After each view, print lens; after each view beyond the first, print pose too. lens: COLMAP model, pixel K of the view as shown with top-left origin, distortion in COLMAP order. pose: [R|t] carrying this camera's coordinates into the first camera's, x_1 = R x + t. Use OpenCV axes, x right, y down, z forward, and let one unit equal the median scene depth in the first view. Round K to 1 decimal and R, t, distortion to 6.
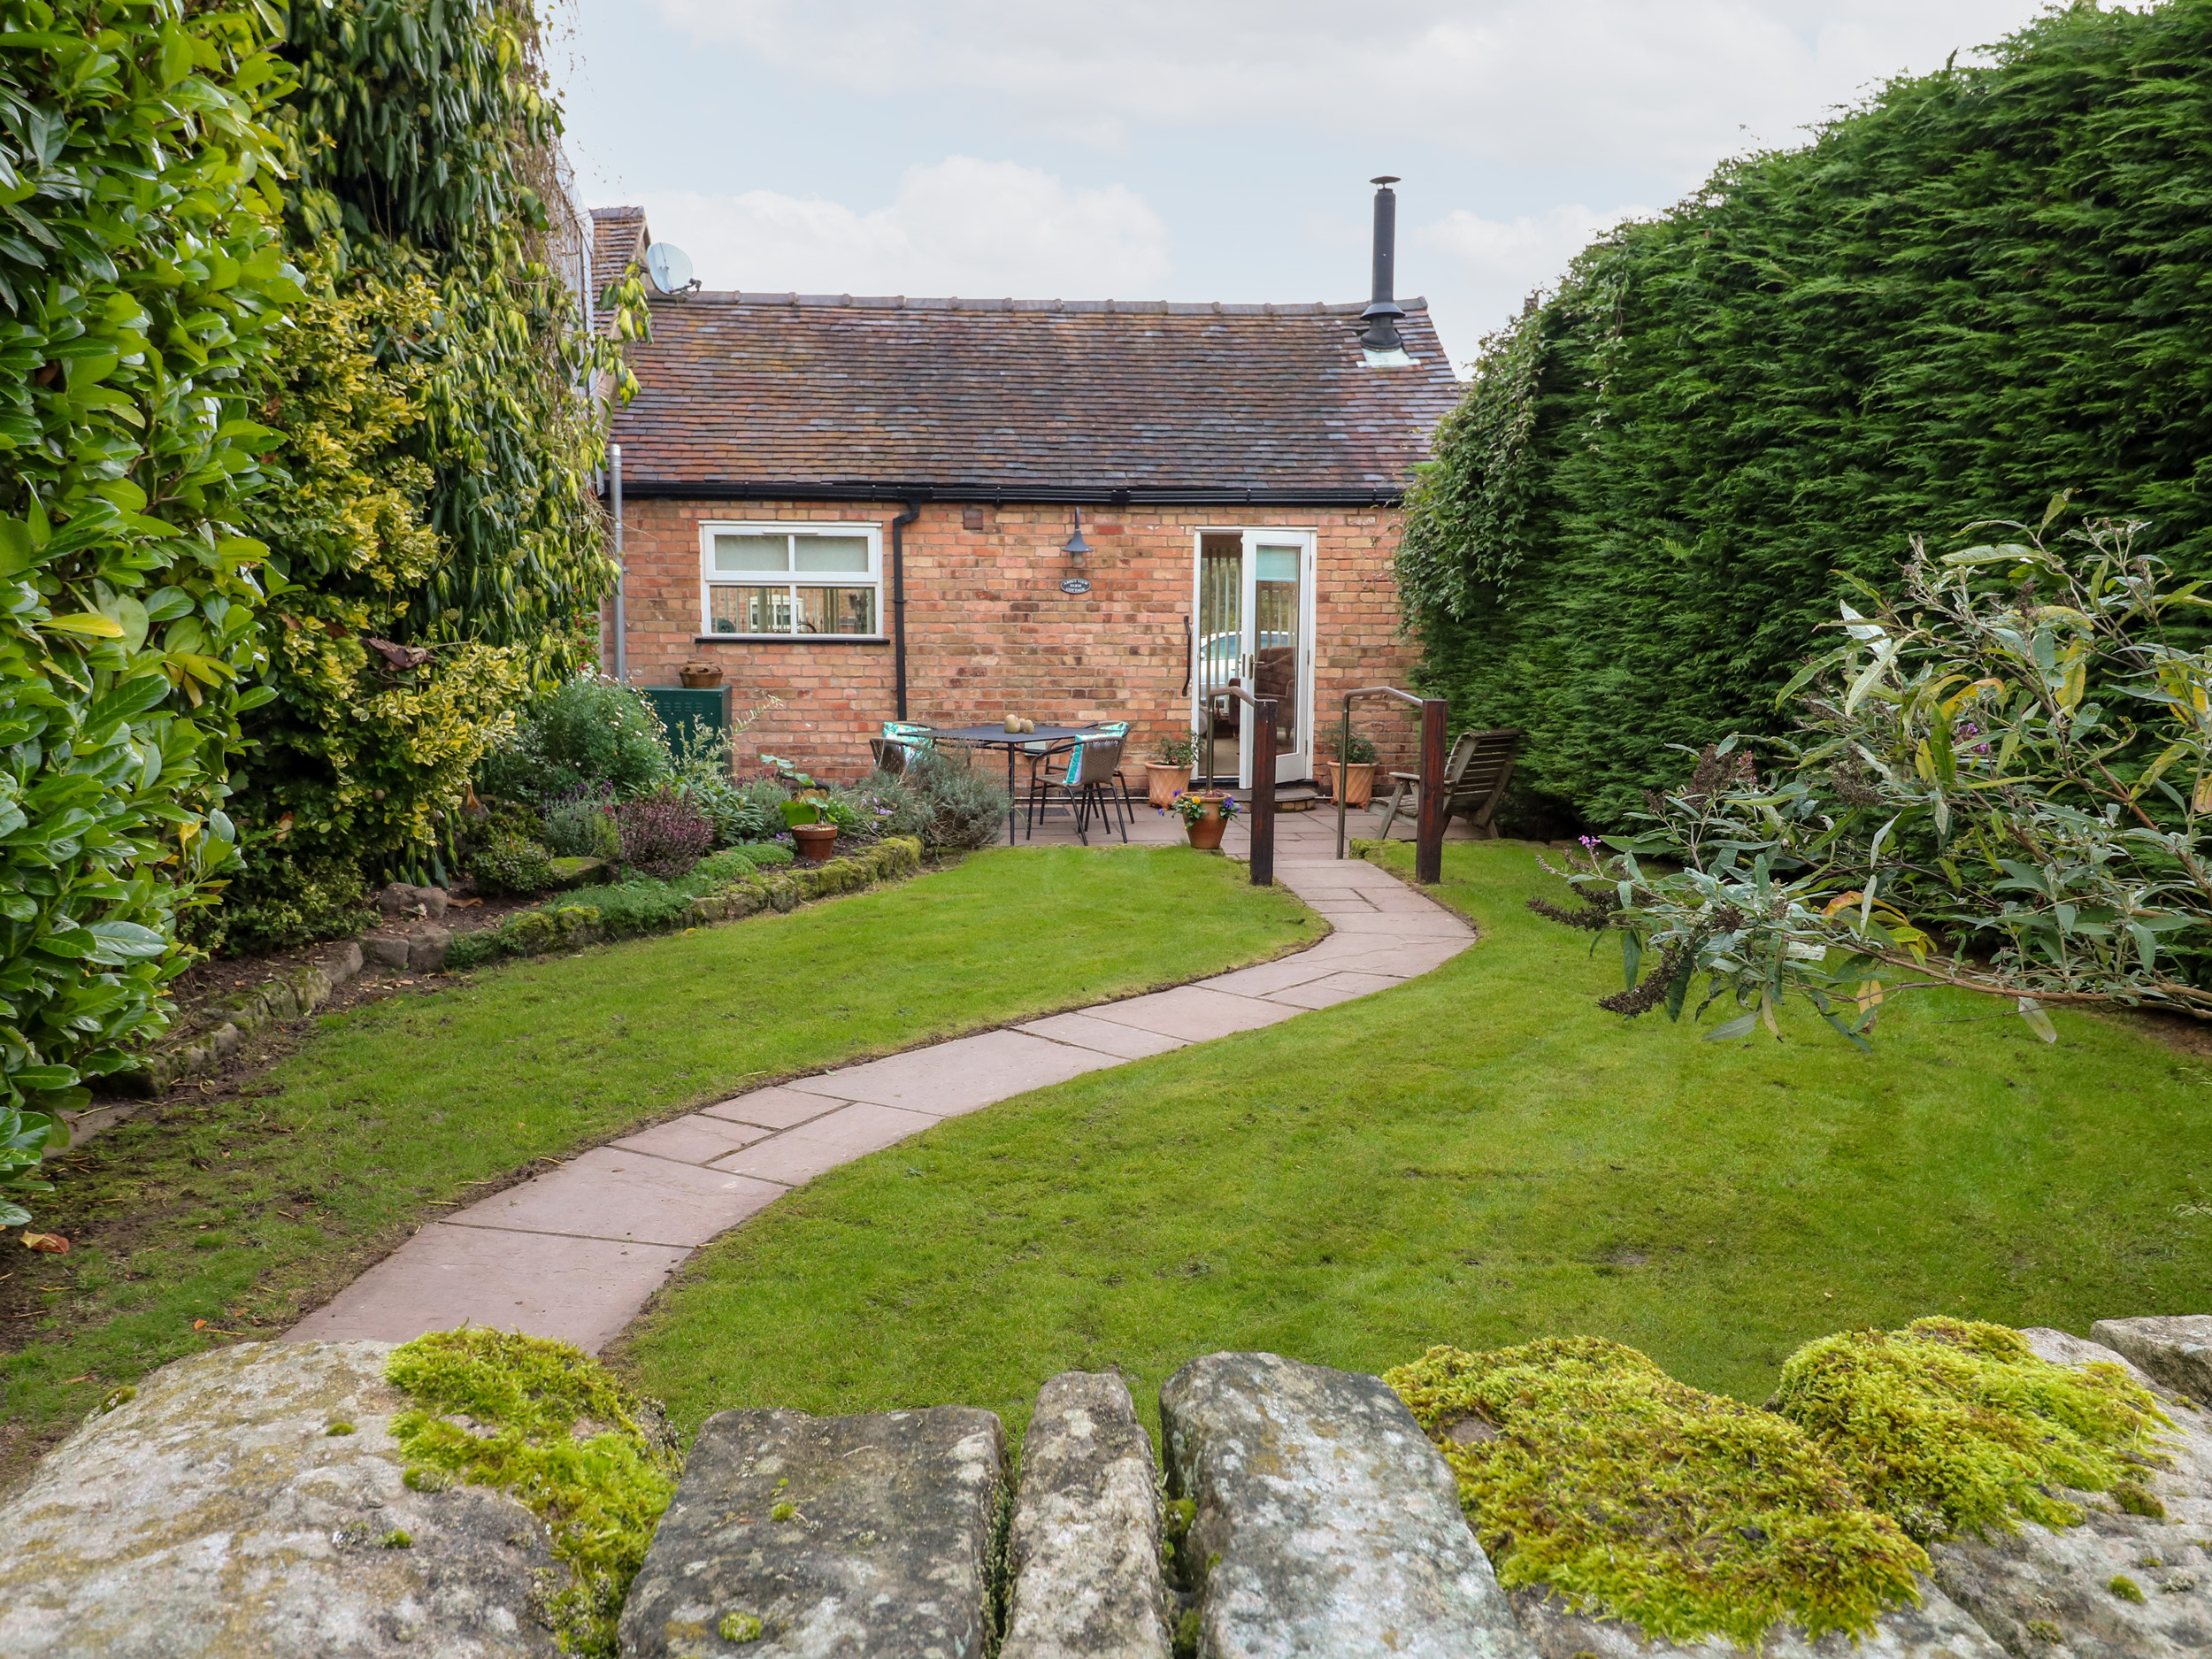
lens RADIAL K [[1593.0, 0, 1106.0], [0, 1593.0, 829.5], [0, 0, 1]] dist [0.000836, -0.000688]
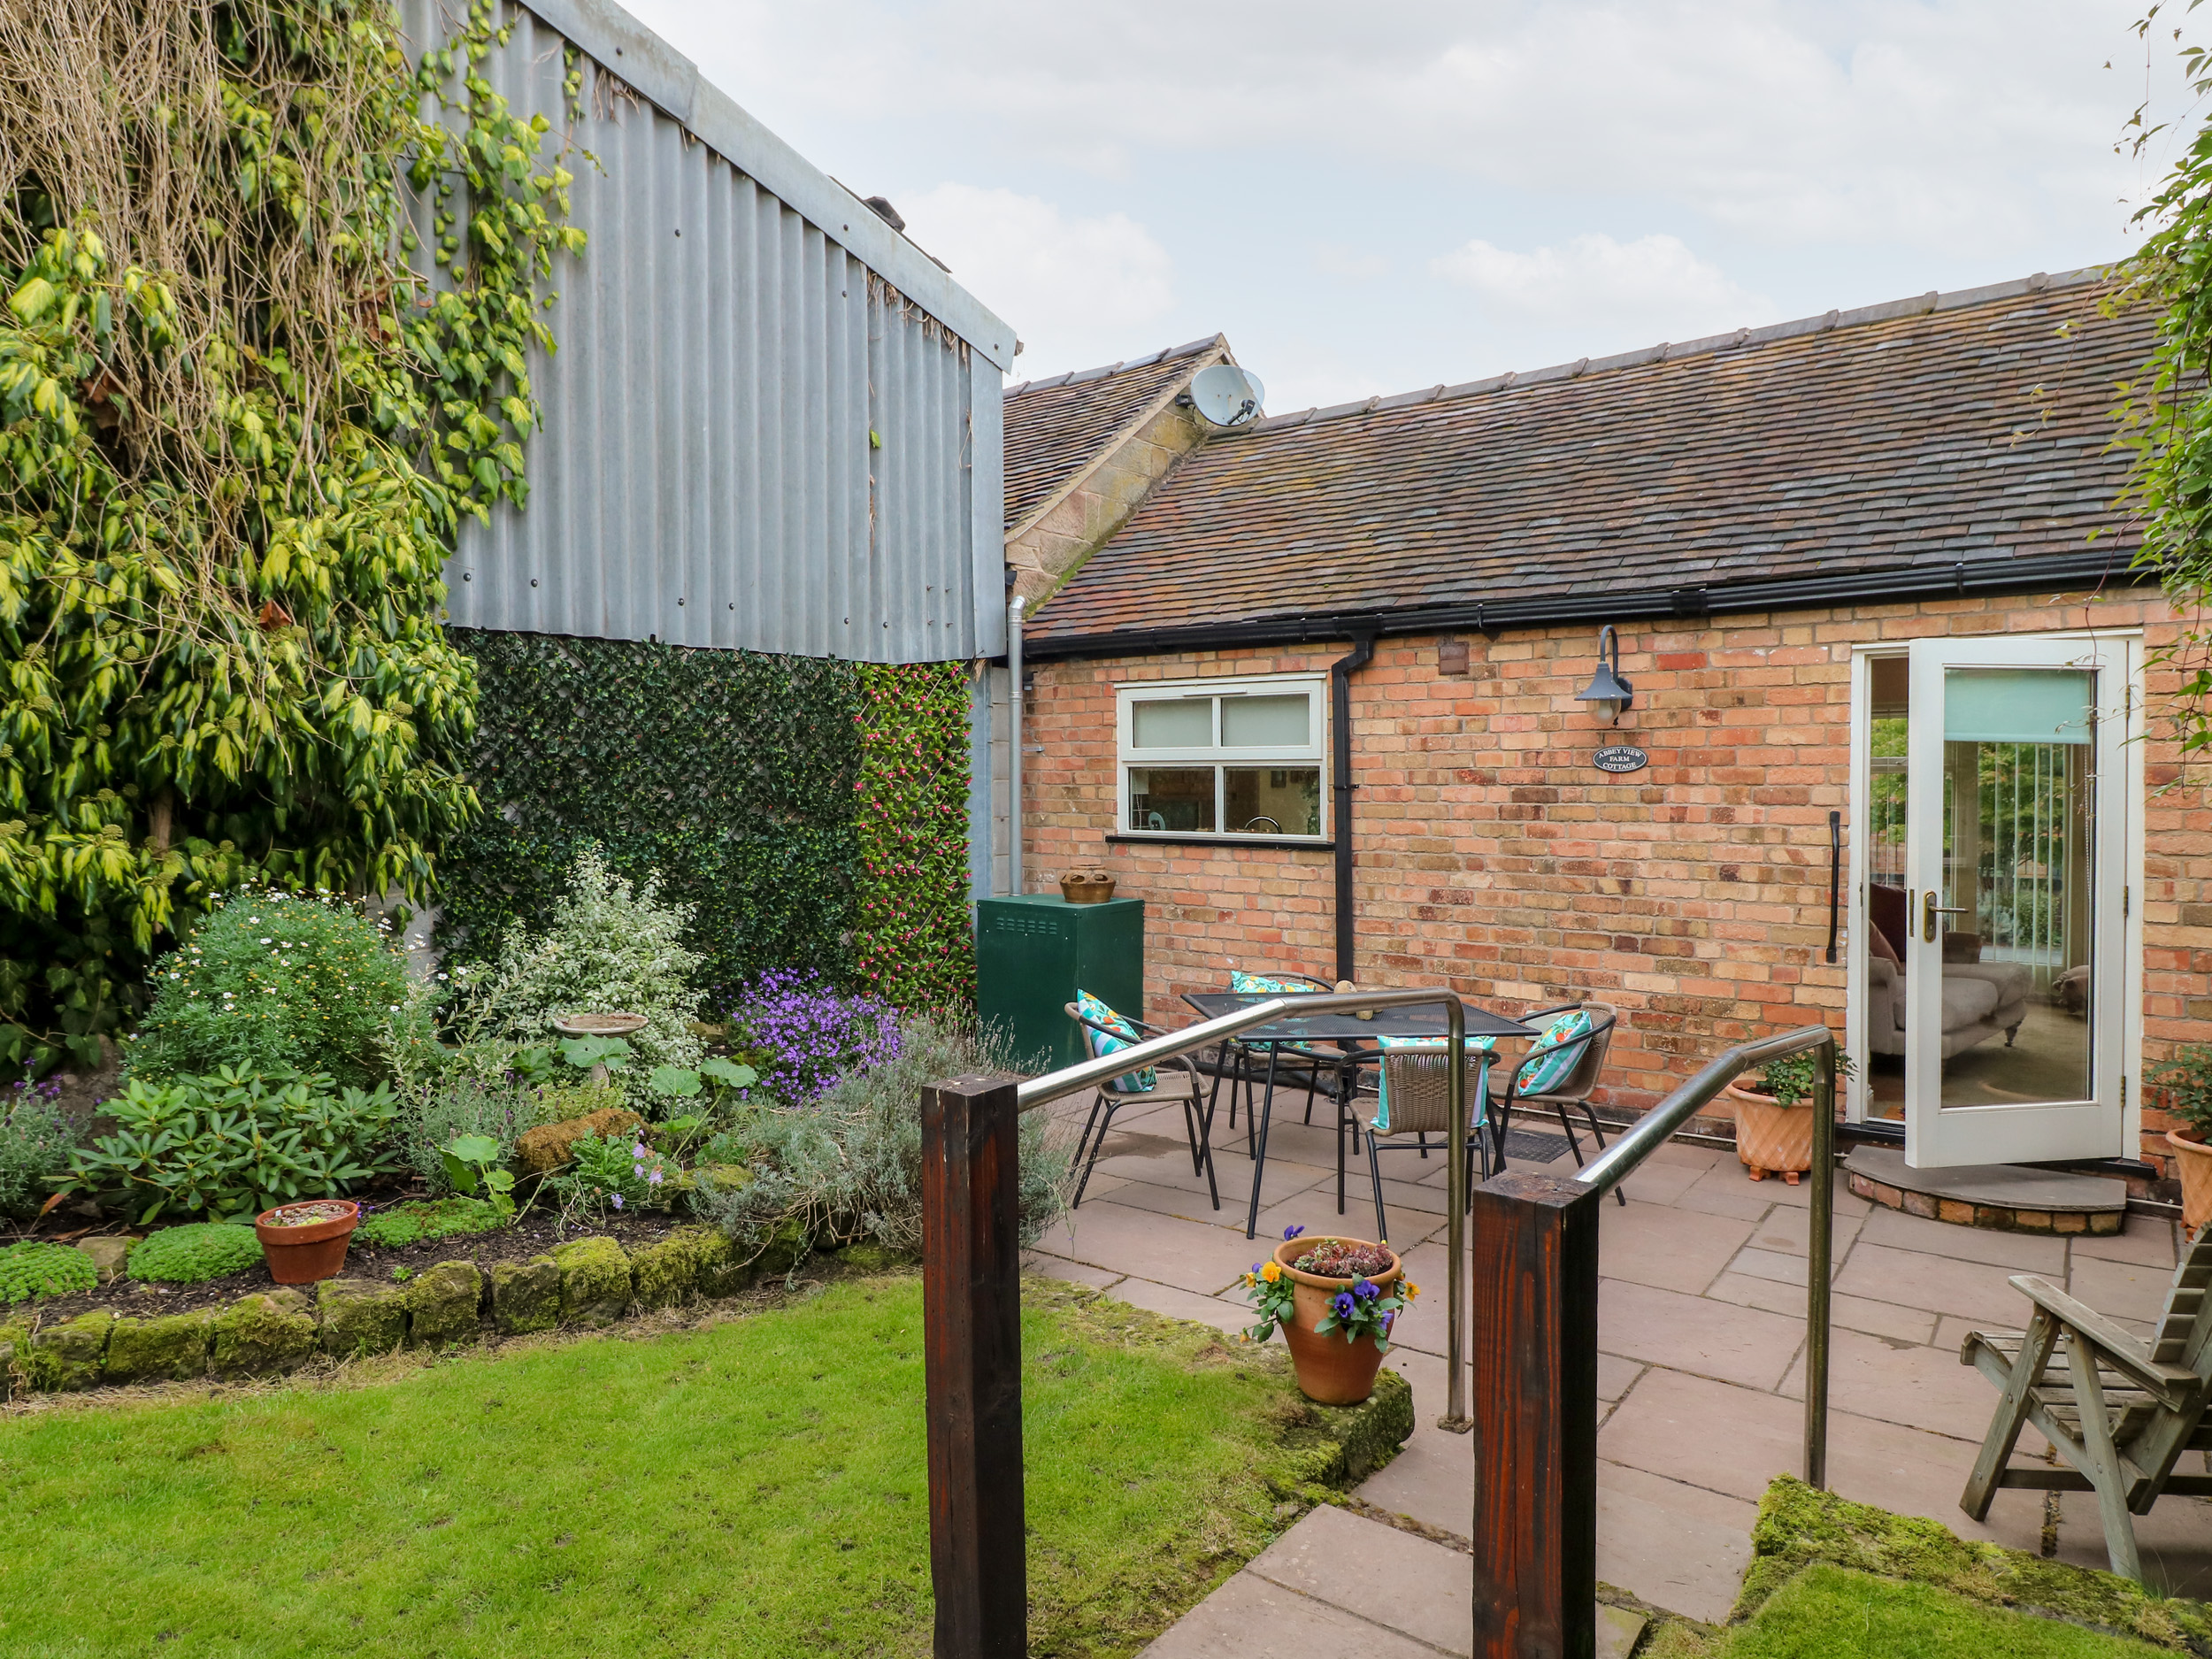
lens RADIAL K [[1365.5, 0, 1098.9], [0, 1365.5, 820.3], [0, 0, 1]] dist [-0.002718, -0.003318]
pose [[0.735672, 0.011117, -0.677247, 0.180707], [-0.097093, 0.991270, -0.089197, -0.067927], [0.670343, 0.131376, 0.730329, 0.512011]]
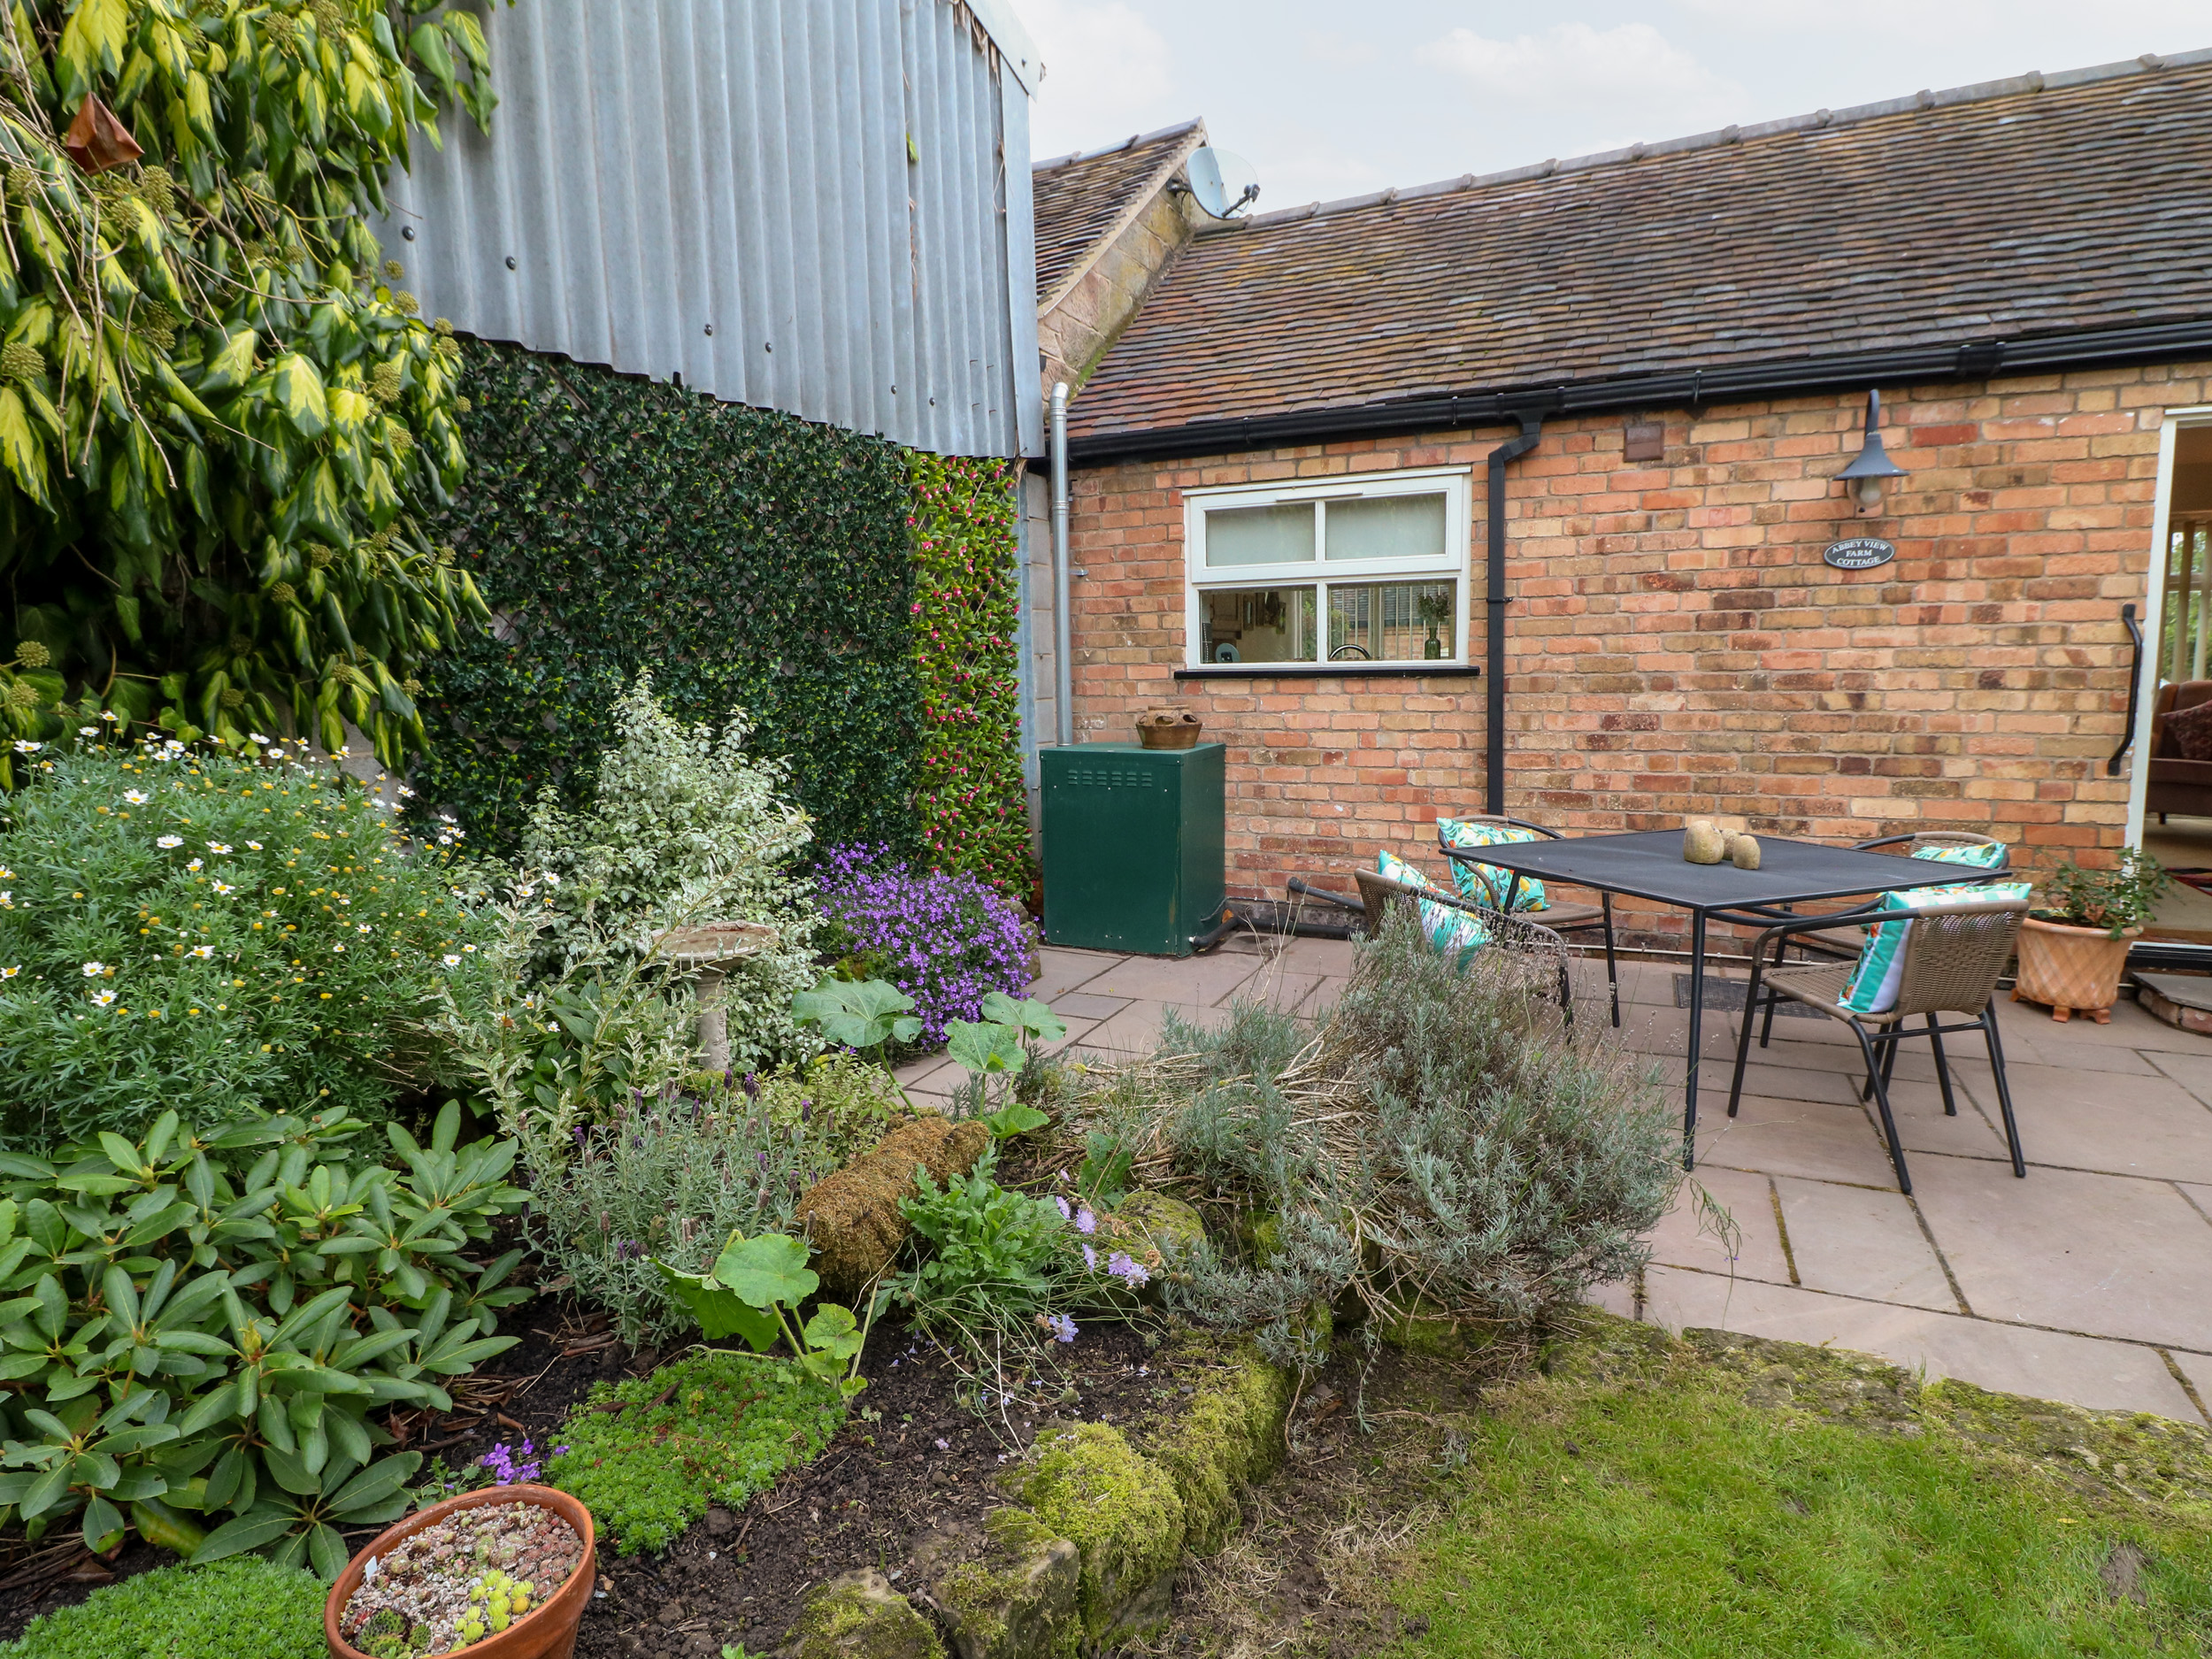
lens RADIAL K [[1173.9, 0, 1106.1], [0, 1173.9, 818.9], [0, 0, 1]] dist [-0.000751, -0.014166]
pose [[0.859209, 0.042210, -0.509881, -0.031685], [-0.049687, 0.998764, -0.001047, -0.056600], [0.509206, 0.026234, 0.860244, 0.562711]]
